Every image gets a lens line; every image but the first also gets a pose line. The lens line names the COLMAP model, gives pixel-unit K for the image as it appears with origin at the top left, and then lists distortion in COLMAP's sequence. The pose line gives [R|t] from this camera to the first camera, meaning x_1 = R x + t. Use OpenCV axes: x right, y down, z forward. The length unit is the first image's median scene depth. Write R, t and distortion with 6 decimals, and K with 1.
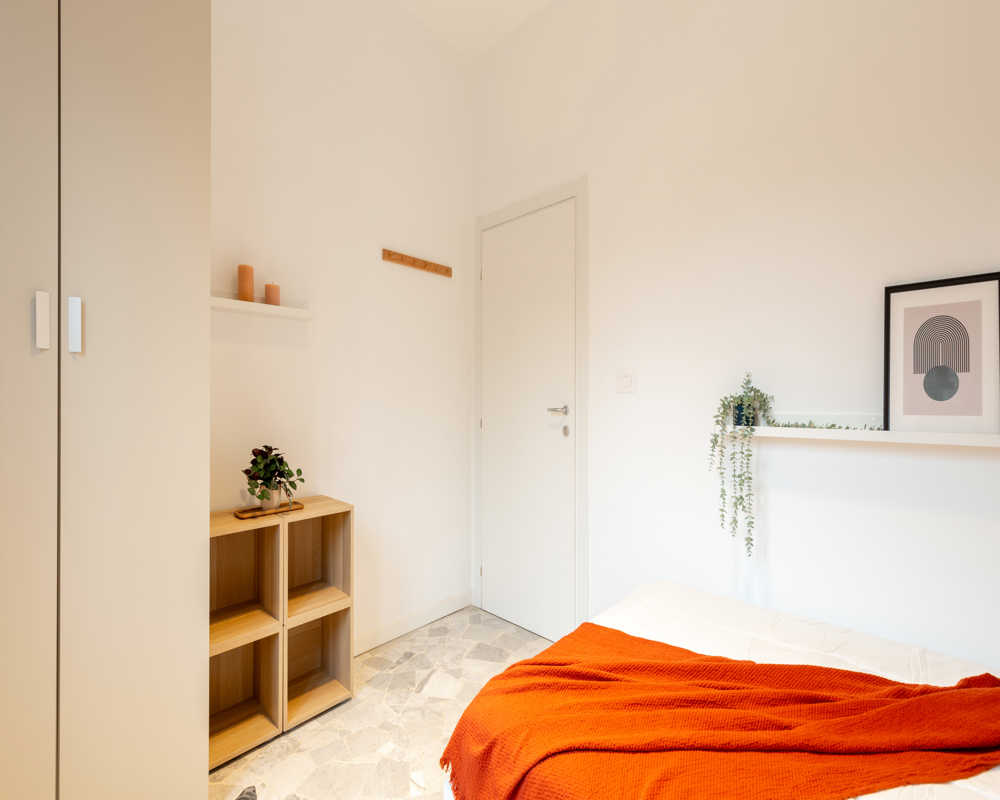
lens RADIAL K [[446.0, 0, 500.0], [0, 446.0, 400.0], [0, 0, 1]] dist [-0.000442, -0.000438]
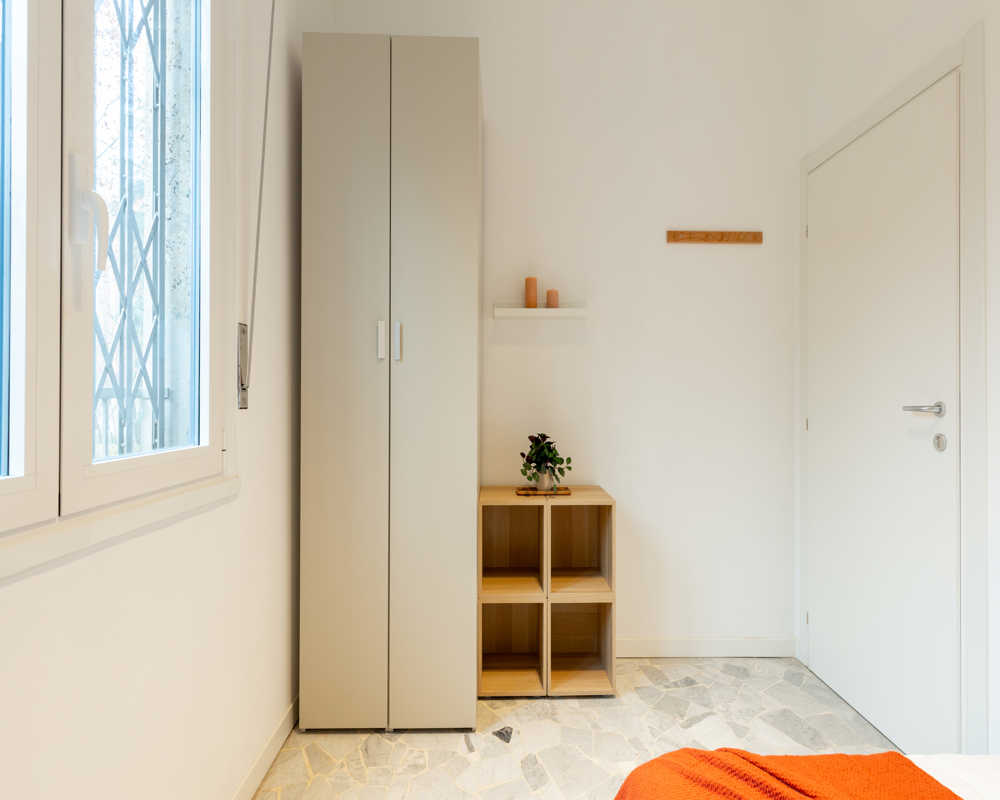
lens RADIAL K [[439.0, 0, 500.4], [0, 439.0, 393.3], [0, 0, 1]] dist [0.001054, -0.000497]
pose [[0.701189, -0.001074, -0.712975, 0.186306], [-0.002662, 0.999988, -0.004125, 0.004990], [0.712970, 0.004791, 0.701178, 0.141888]]
